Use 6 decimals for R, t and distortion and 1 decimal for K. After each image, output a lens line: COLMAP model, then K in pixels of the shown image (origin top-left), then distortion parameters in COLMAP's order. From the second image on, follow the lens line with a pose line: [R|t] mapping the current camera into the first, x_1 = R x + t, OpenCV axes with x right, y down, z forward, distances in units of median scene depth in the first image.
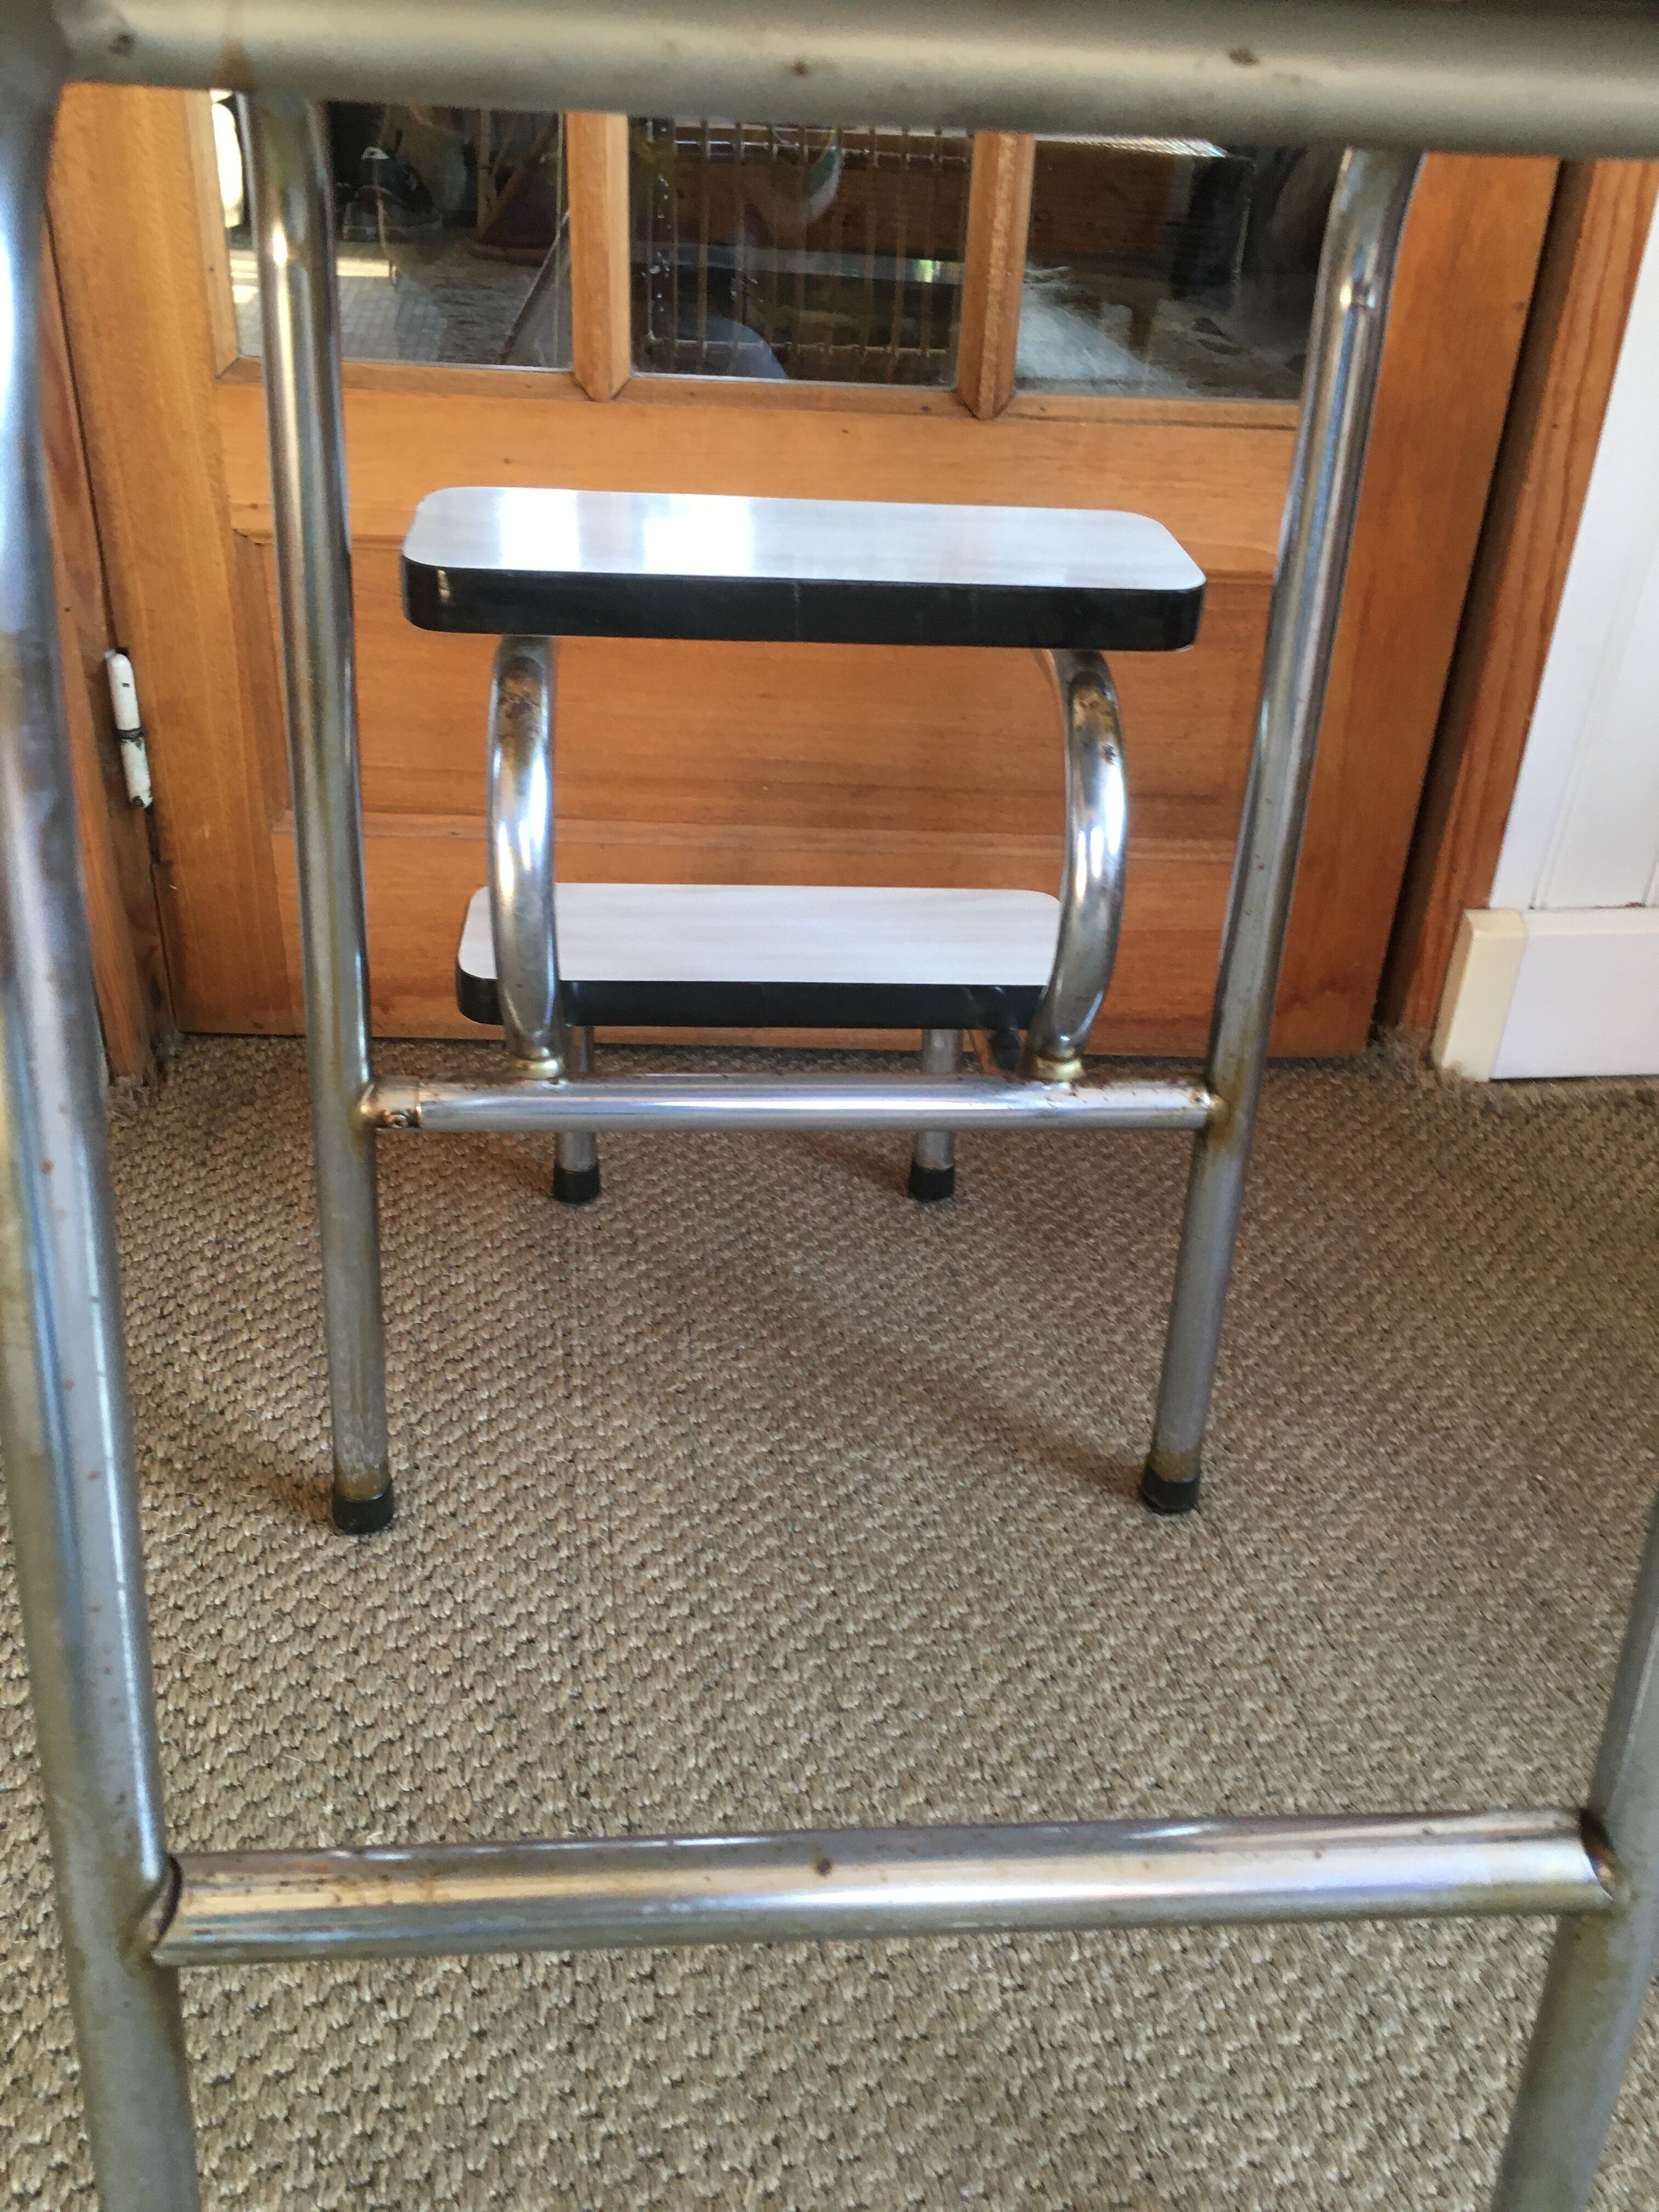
lens RADIAL K [[1921.7, 0, 844.2], [0, 1921.7, 1075.7], [0, 0, 1]] dist [0.070633, -0.112531]
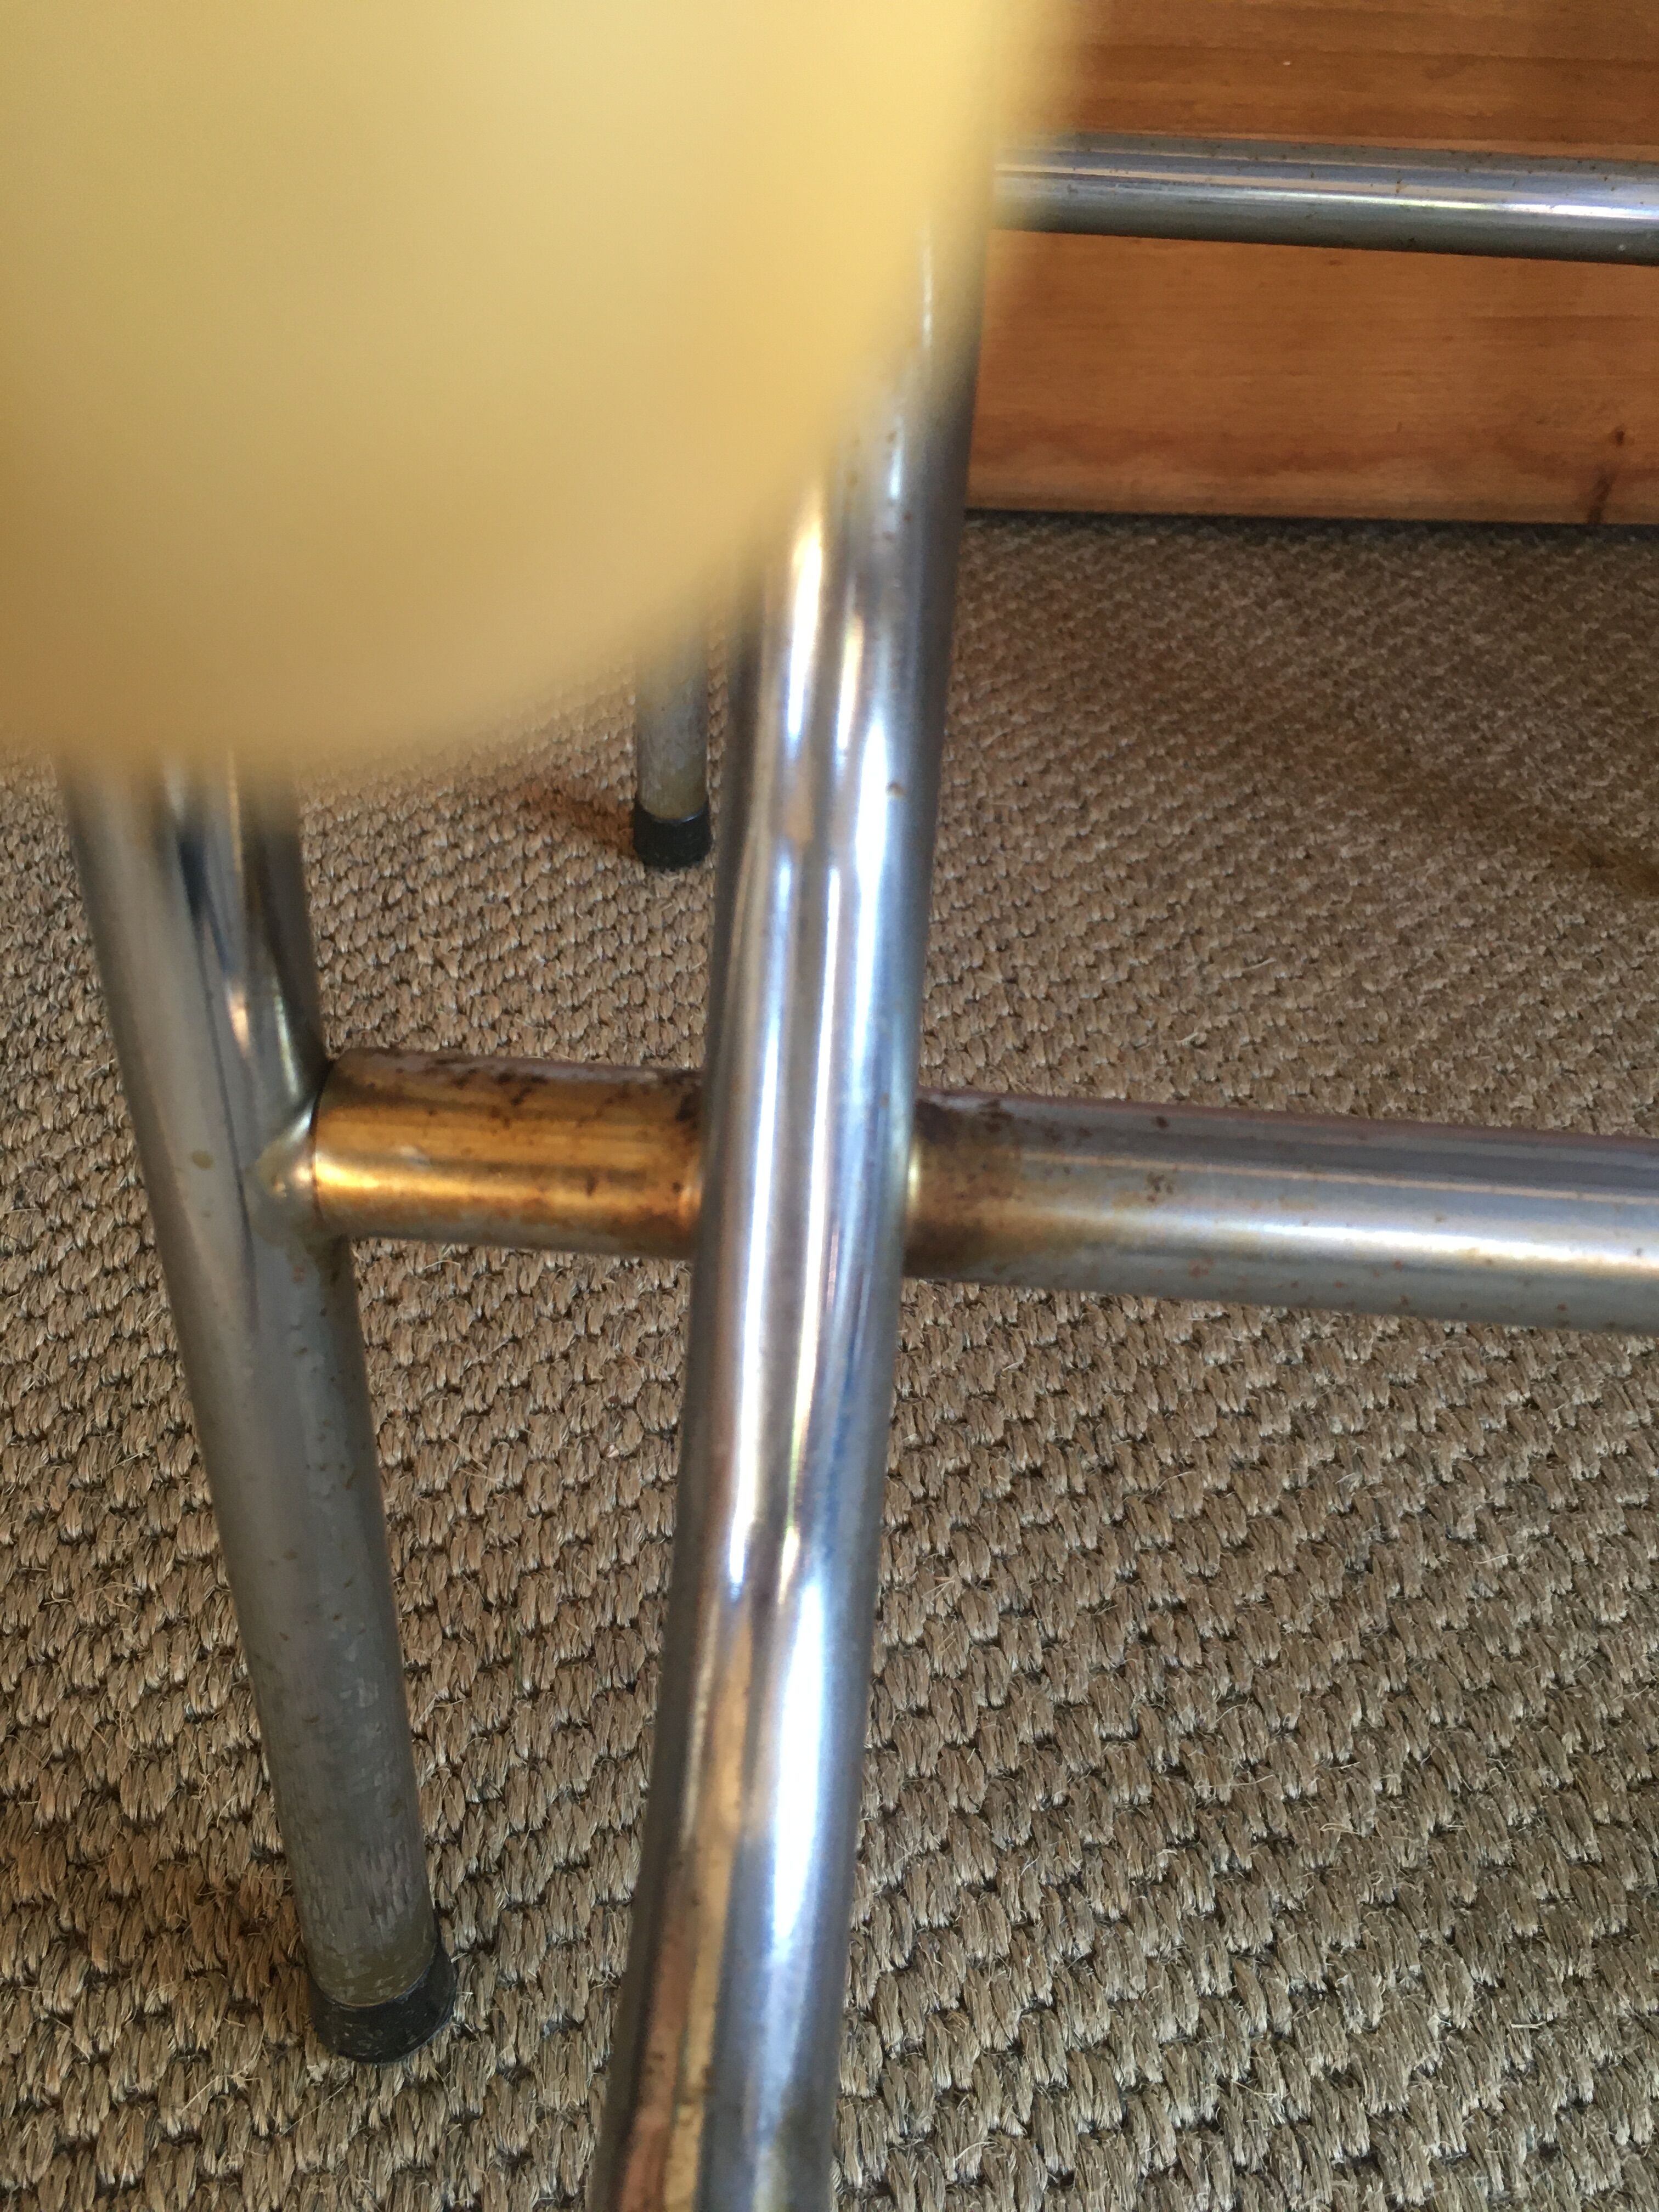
lens RADIAL K [[1921.7, 0, 830.9], [0, 1921.7, 1109.9], [0, 0, 1]] dist [0.070633, -0.112531]
pose [[0.996010, 0.028761, -0.084474, -0.170236], [-0.008542, 0.973017, 0.230577, 0.046508], [0.088827, -0.228936, 0.969380, 0.427622]]
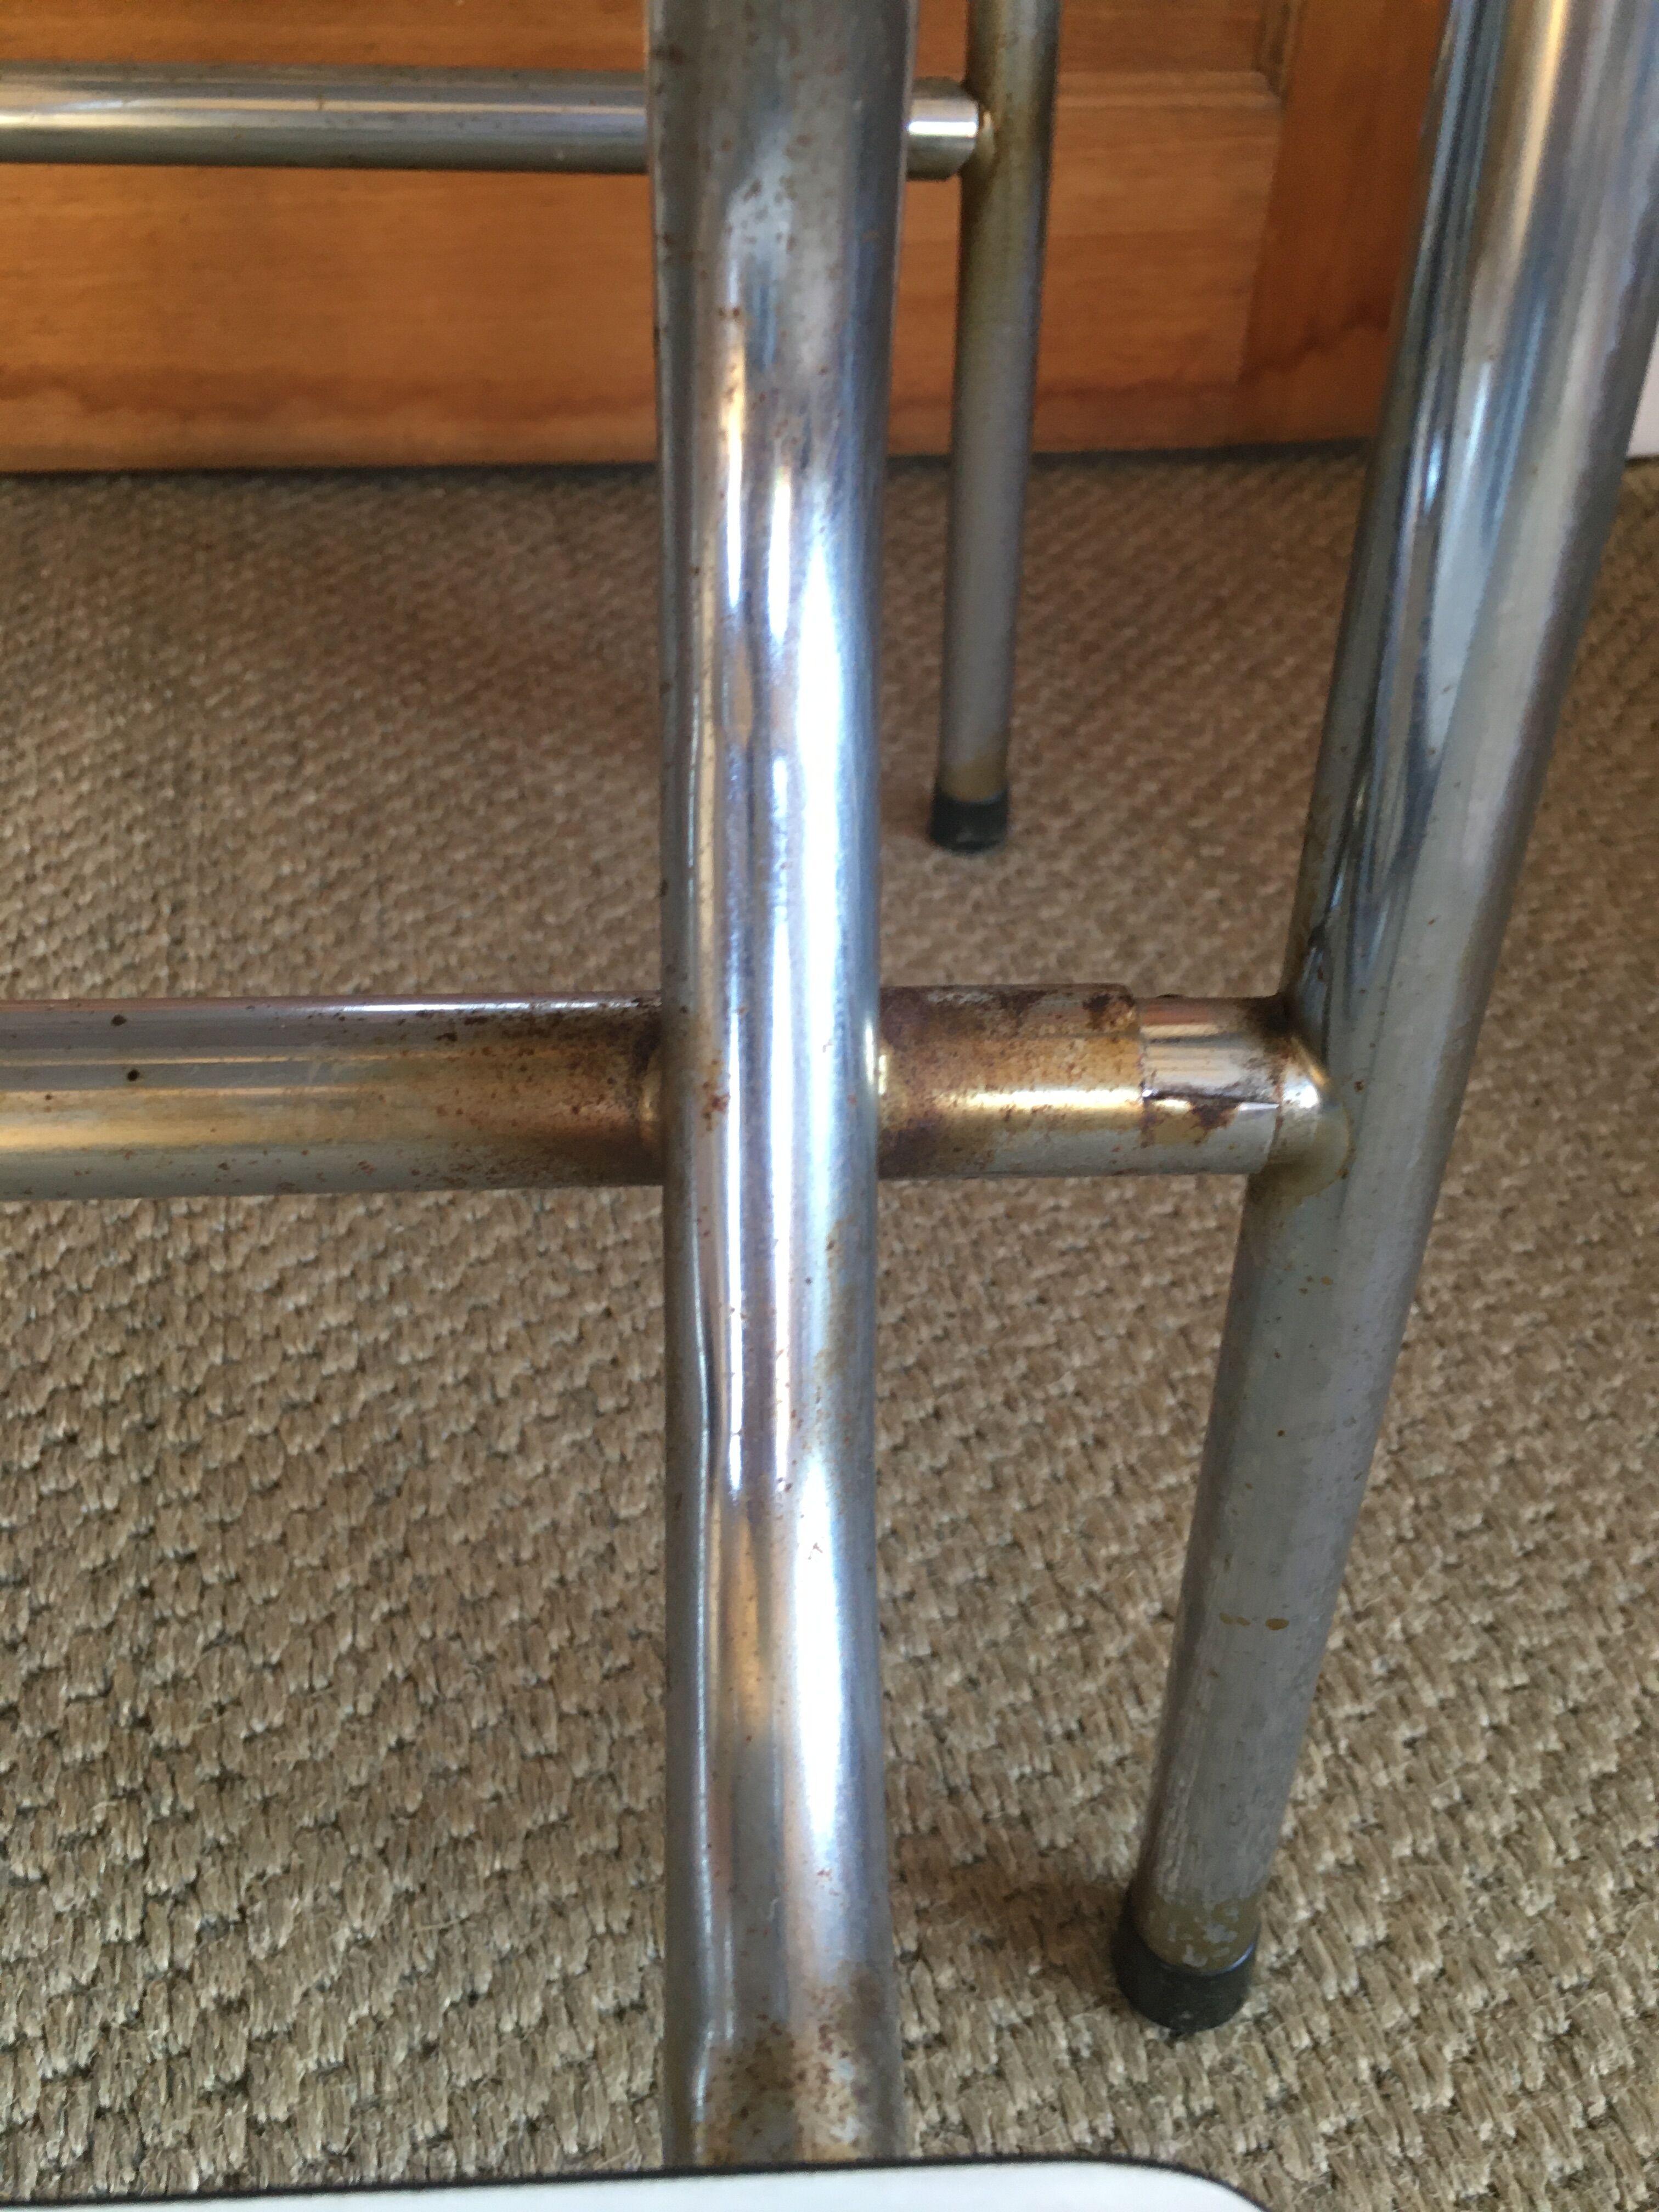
lens RADIAL K [[1921.7, 0, 845.2], [0, 1921.7, 1131.3], [0, 0, 1]] dist [0.070633, -0.112531]
pose [[0.997359, -0.063978, 0.034371, 0.050536], [0.053634, 0.967937, 0.245399, 0.072625], [-0.048969, -0.242907, 0.968813, 0.435004]]
